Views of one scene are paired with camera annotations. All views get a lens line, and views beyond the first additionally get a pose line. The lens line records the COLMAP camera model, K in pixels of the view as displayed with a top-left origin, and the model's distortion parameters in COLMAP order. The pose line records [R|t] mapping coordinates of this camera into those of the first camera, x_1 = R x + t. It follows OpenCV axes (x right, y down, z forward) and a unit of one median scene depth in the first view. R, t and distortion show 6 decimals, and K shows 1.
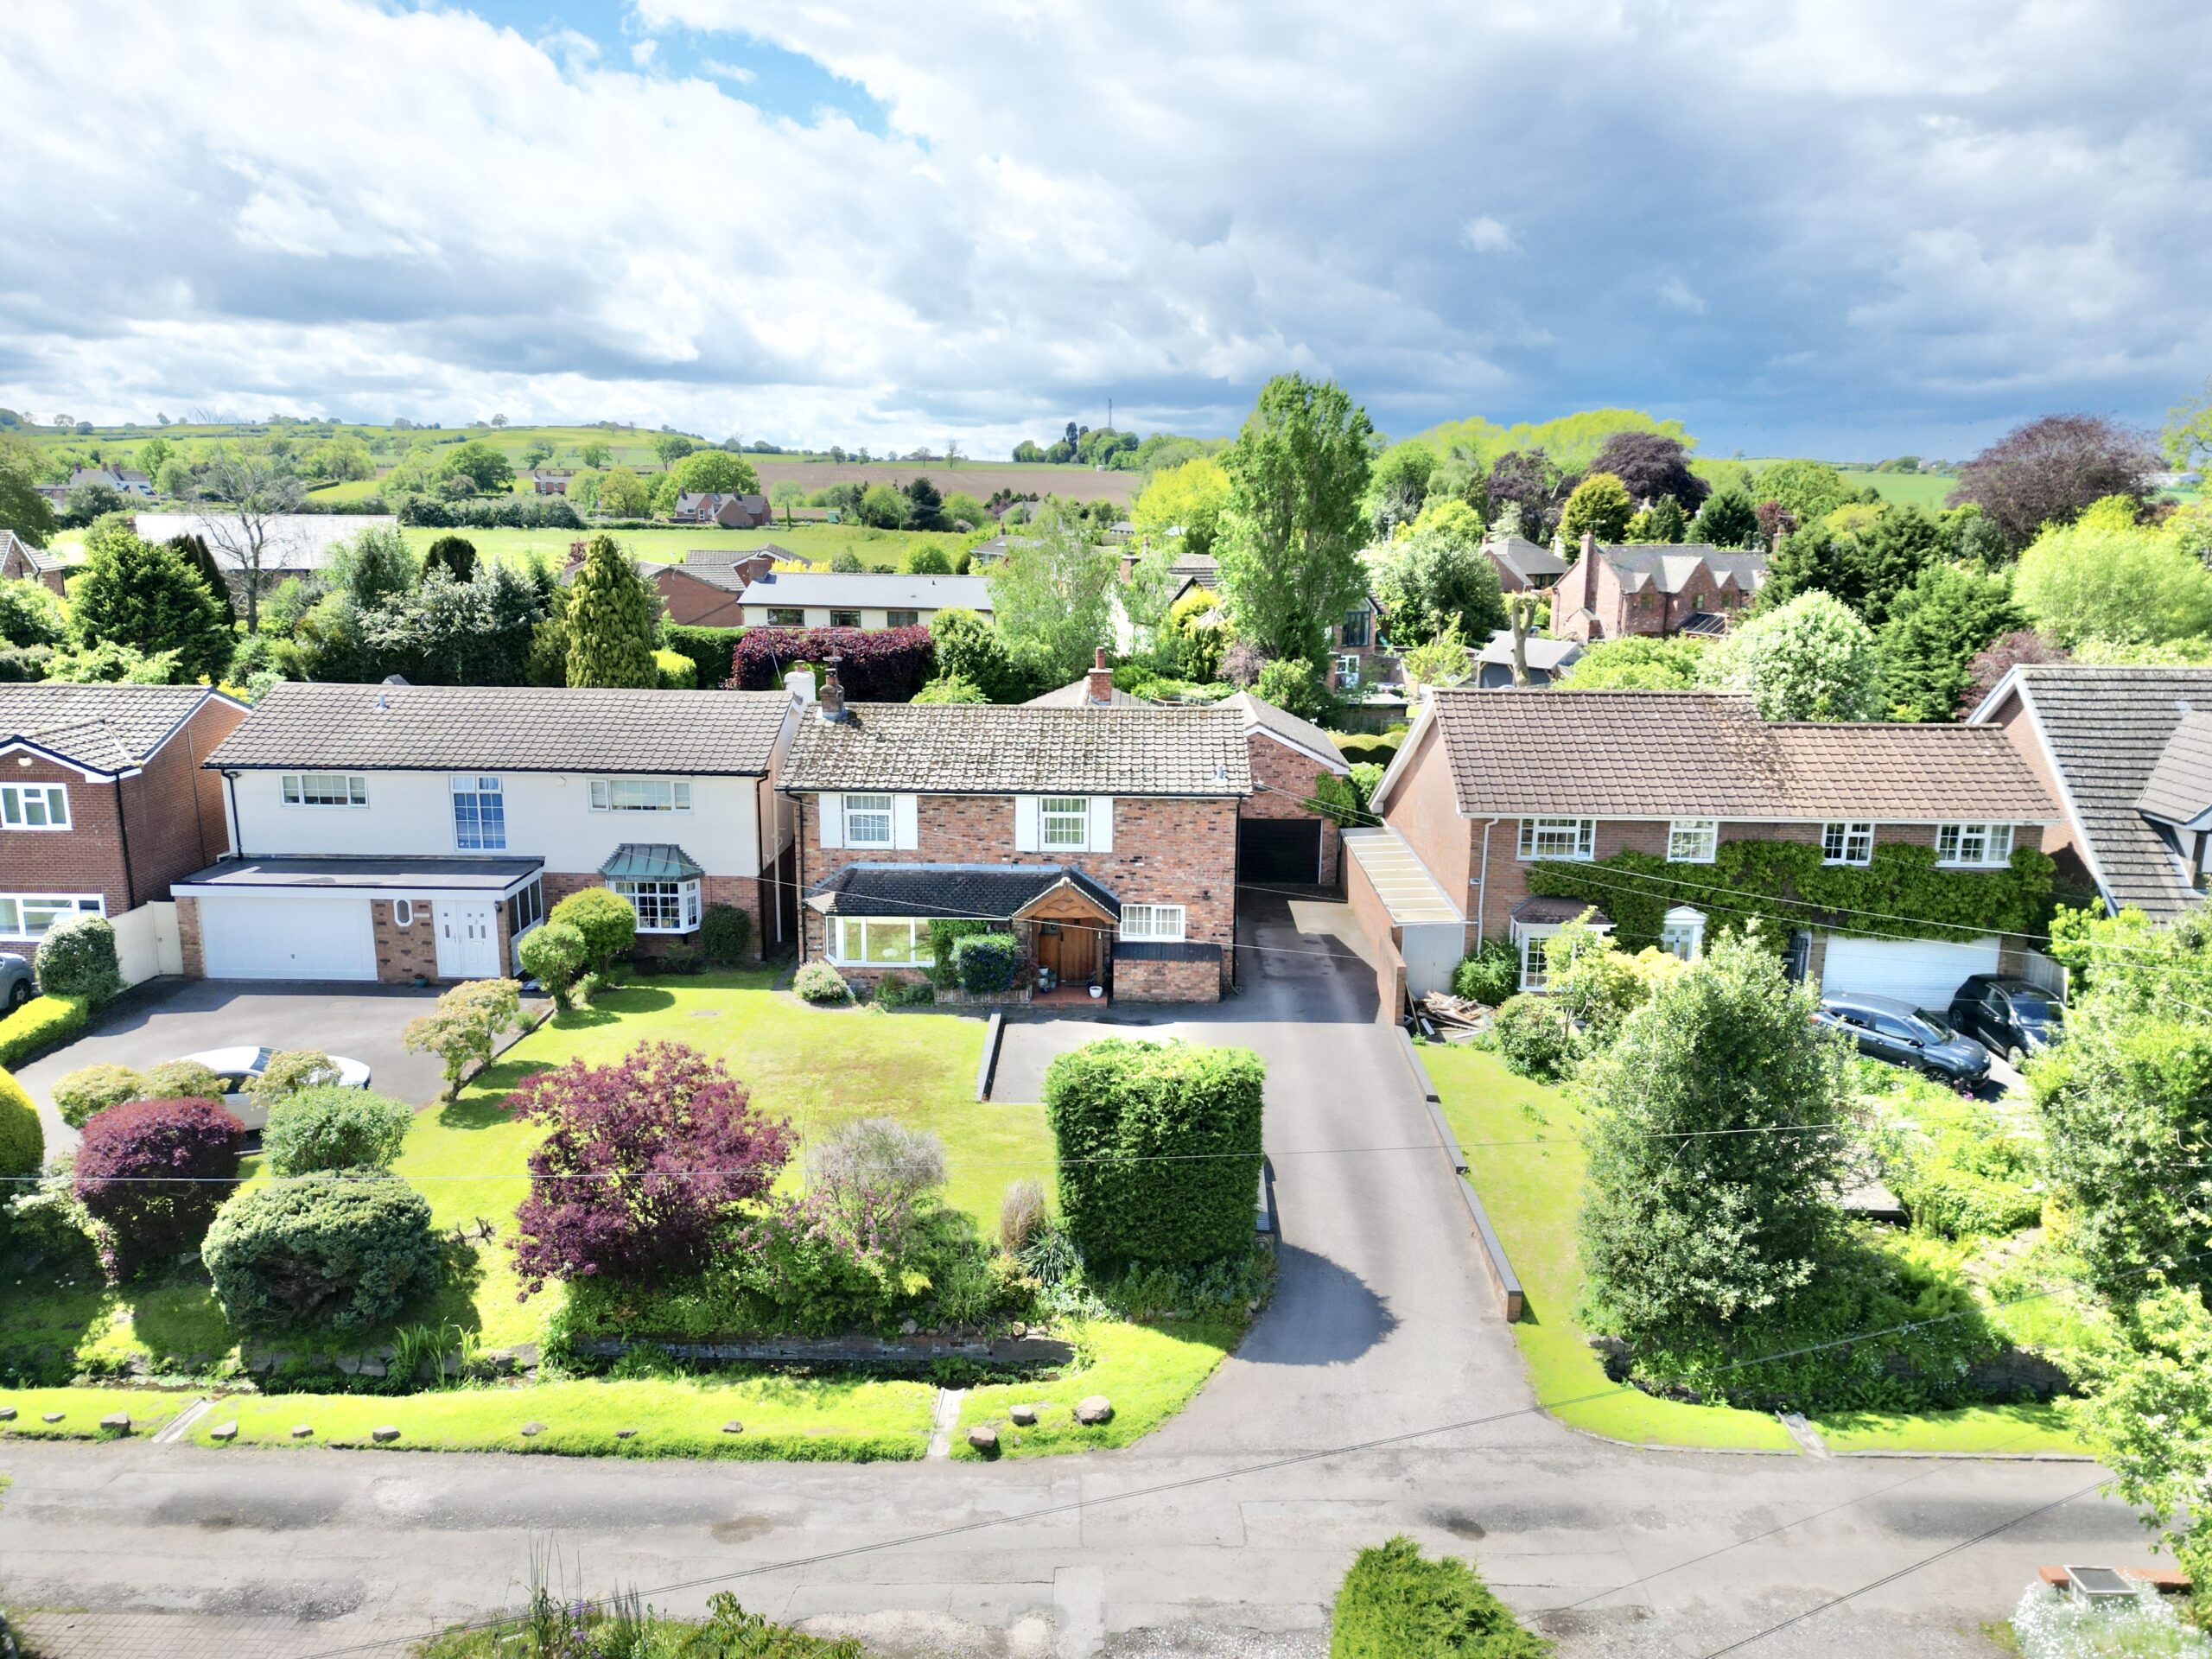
lens RADIAL K [[1548.6, 0, 1099.9], [0, 1548.6, 833.2], [0, 0, 1]] dist [0.036781, -0.030675]
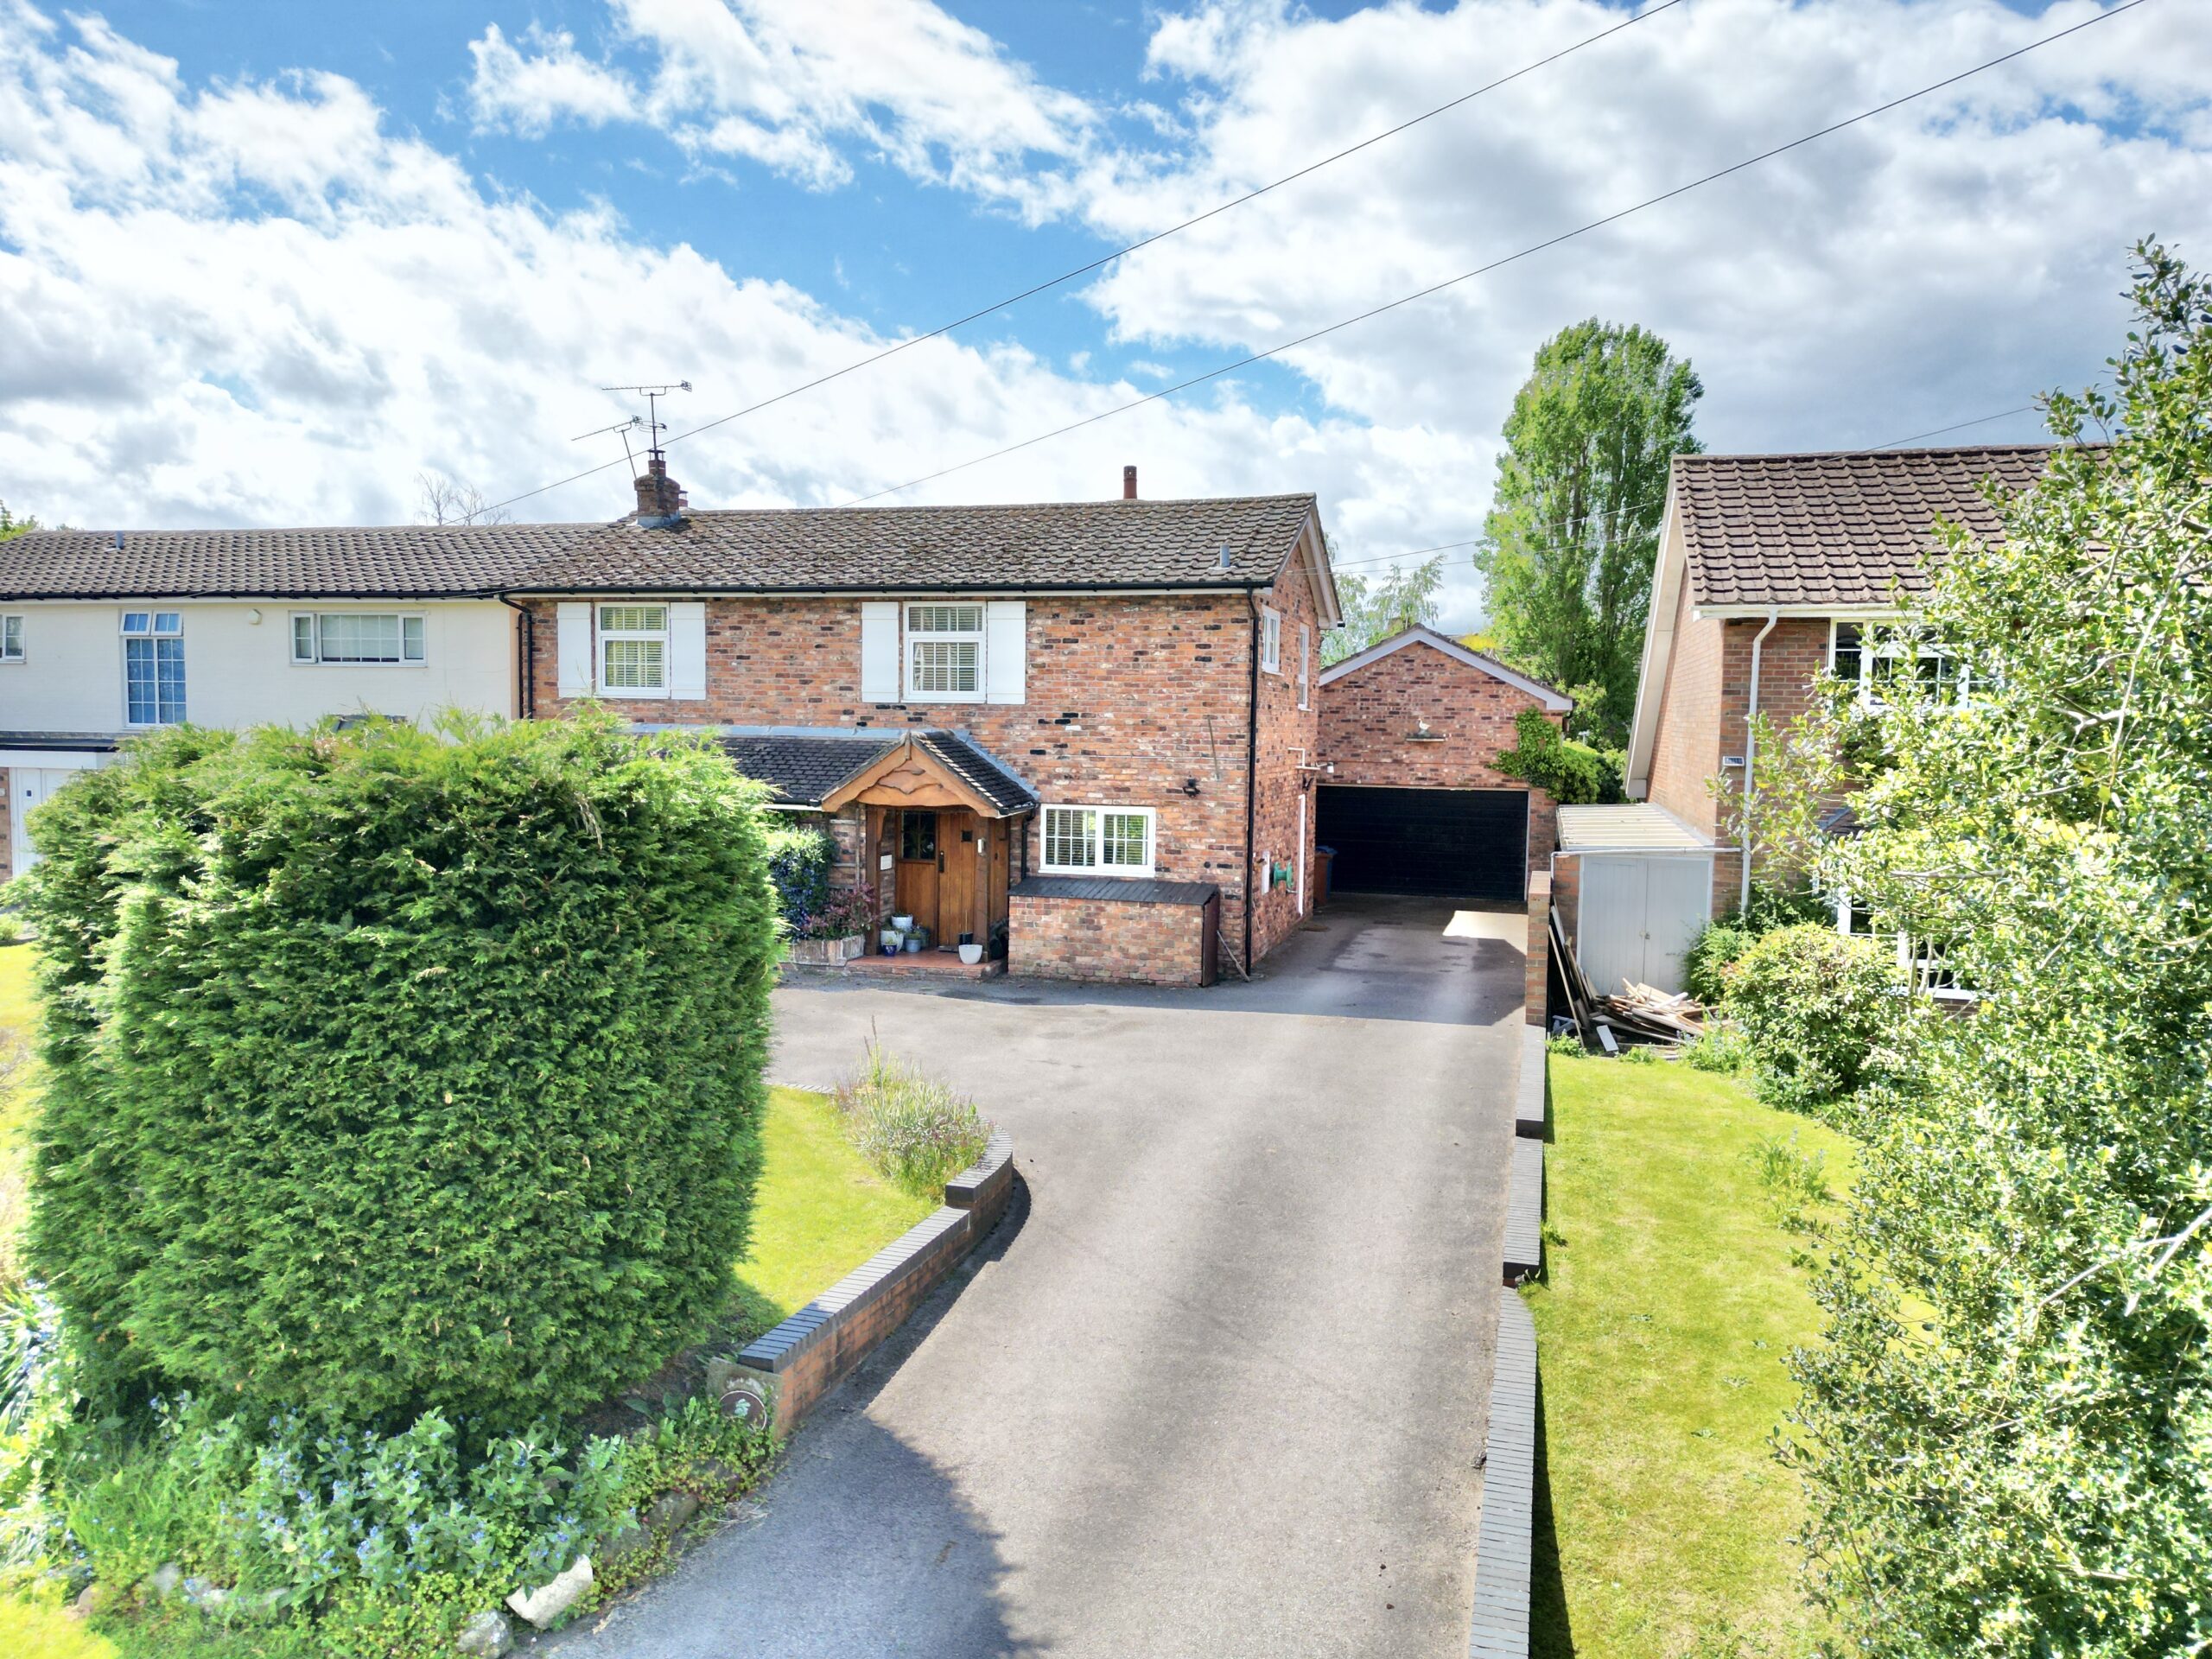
lens RADIAL K [[1548.6, 0, 1096.9], [0, 1548.6, 833.5], [0, 0, 1]] dist [0.036781, -0.030675]
pose [[0.967156, 0.021723, -0.253255, 0.172828], [-0.059183, 0.988203, -0.141252, 0.133511], [0.247199, 0.151601, 0.957032, 0.486798]]
